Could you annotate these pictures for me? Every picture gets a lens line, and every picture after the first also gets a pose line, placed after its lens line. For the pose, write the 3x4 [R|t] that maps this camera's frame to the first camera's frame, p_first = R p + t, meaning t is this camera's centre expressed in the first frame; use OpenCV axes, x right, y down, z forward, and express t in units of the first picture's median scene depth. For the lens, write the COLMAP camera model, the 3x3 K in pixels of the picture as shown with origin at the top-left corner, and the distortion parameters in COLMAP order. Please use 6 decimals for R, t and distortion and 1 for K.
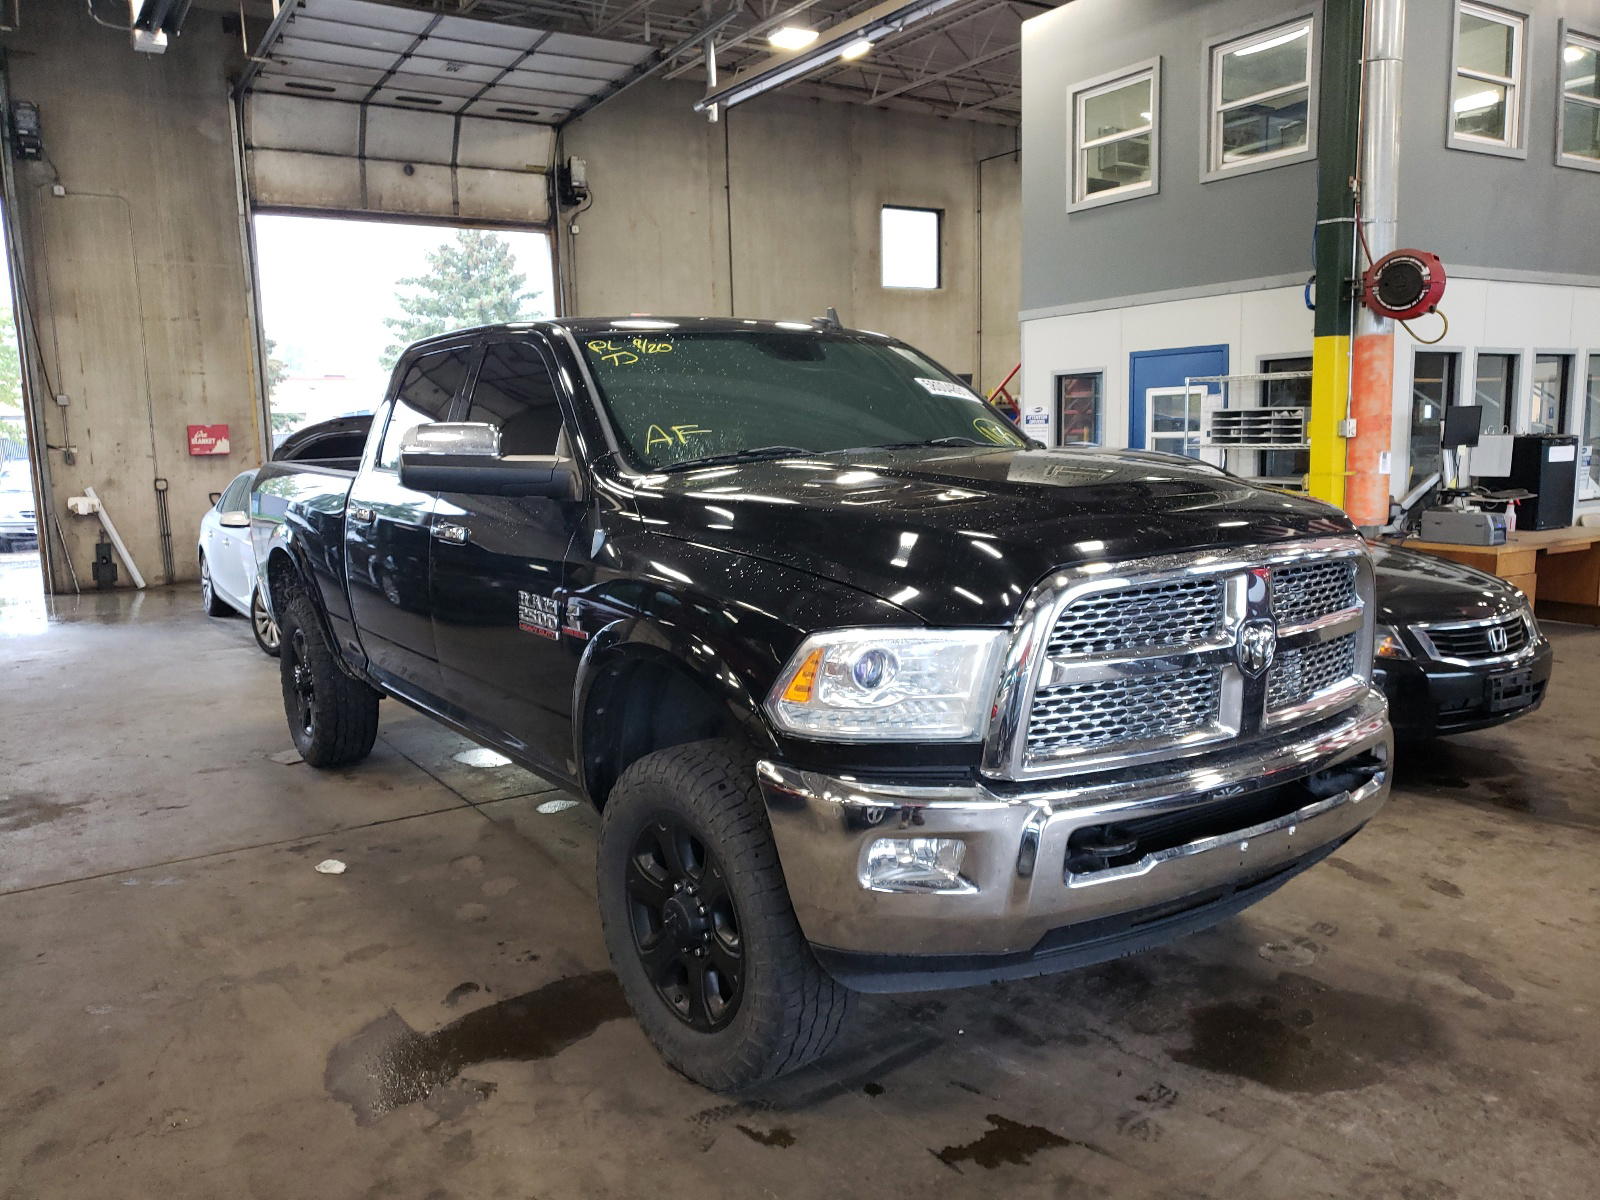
lens RADIAL K [[1236.6, 0, 800.0], [0, 1236.6, 600.0], [0, 0, 1]] dist [-0.005134, -0.005845]
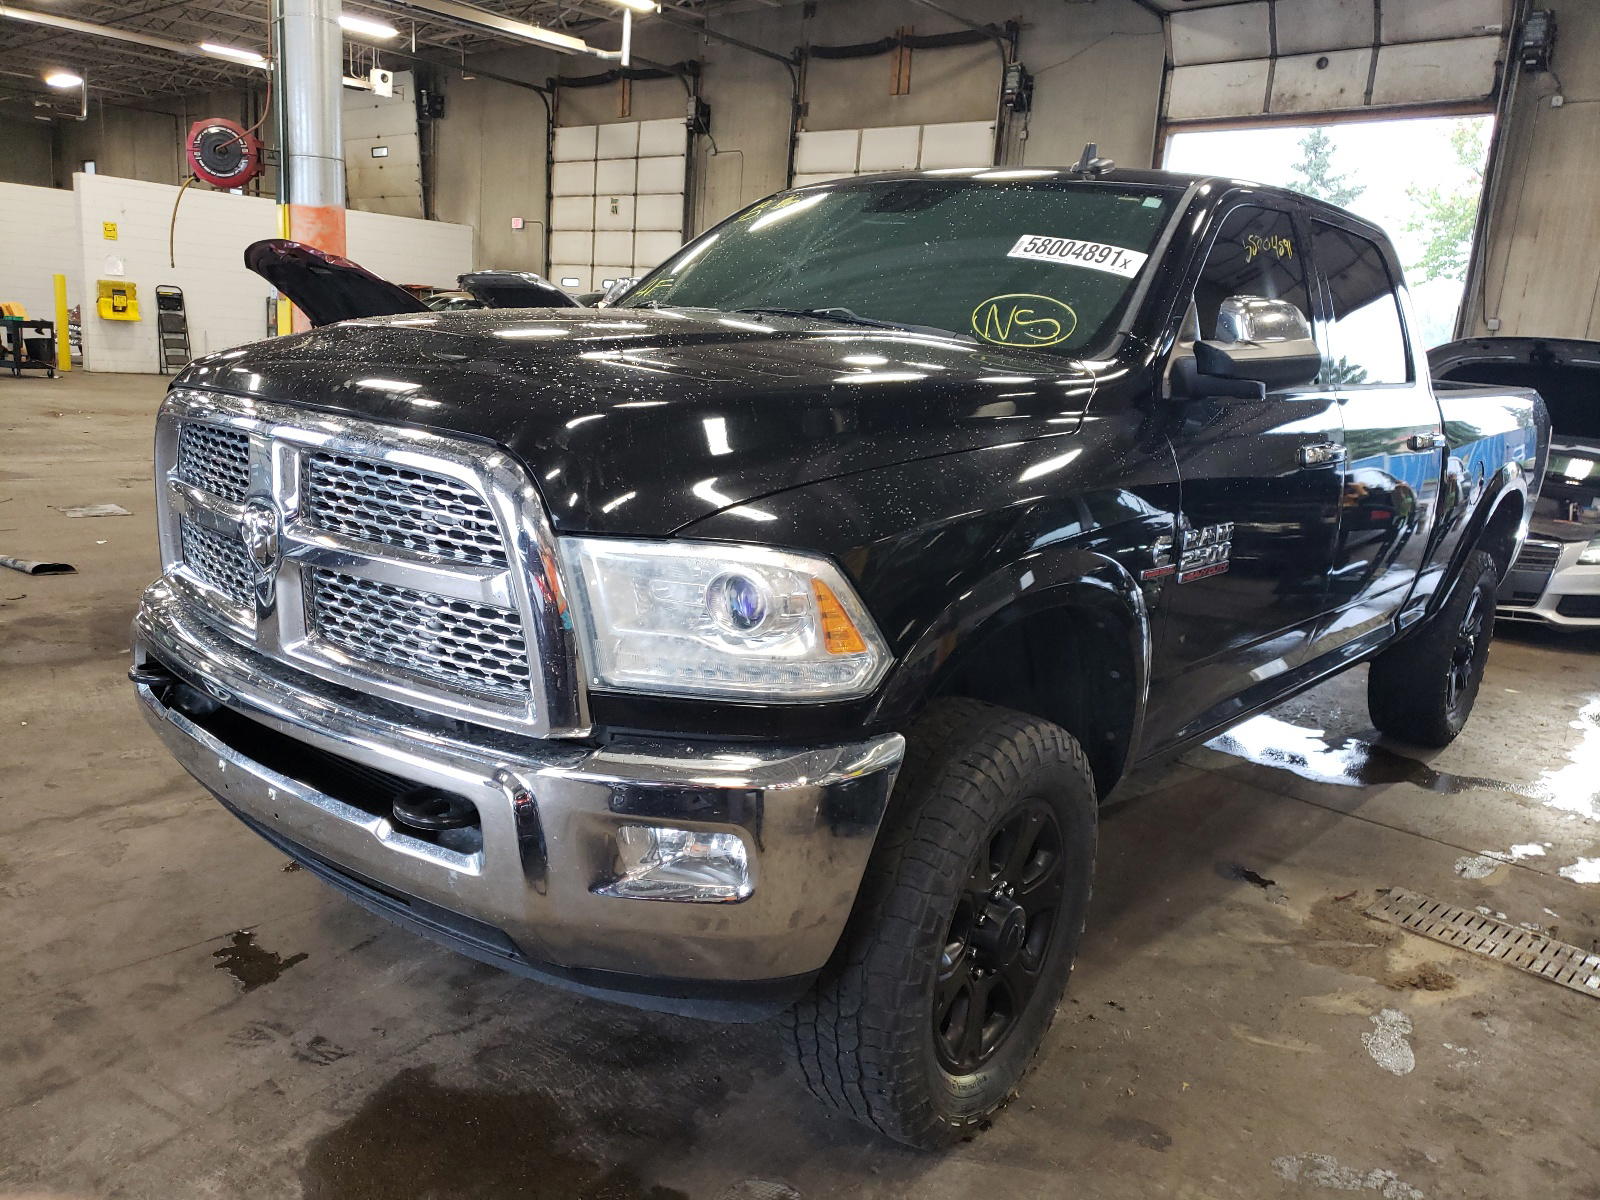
lens RADIAL K [[1236.6, 0, 800.0], [0, 1236.6, 600.0], [0, 0, 1]] dist [-0.005134, -0.005845]
pose [[0.272724, 0.253855, -0.927997, 0.980761], [-0.209492, 0.957087, 0.200246, -0.130311], [0.939008, 0.139796, 0.314201, 0.884463]]
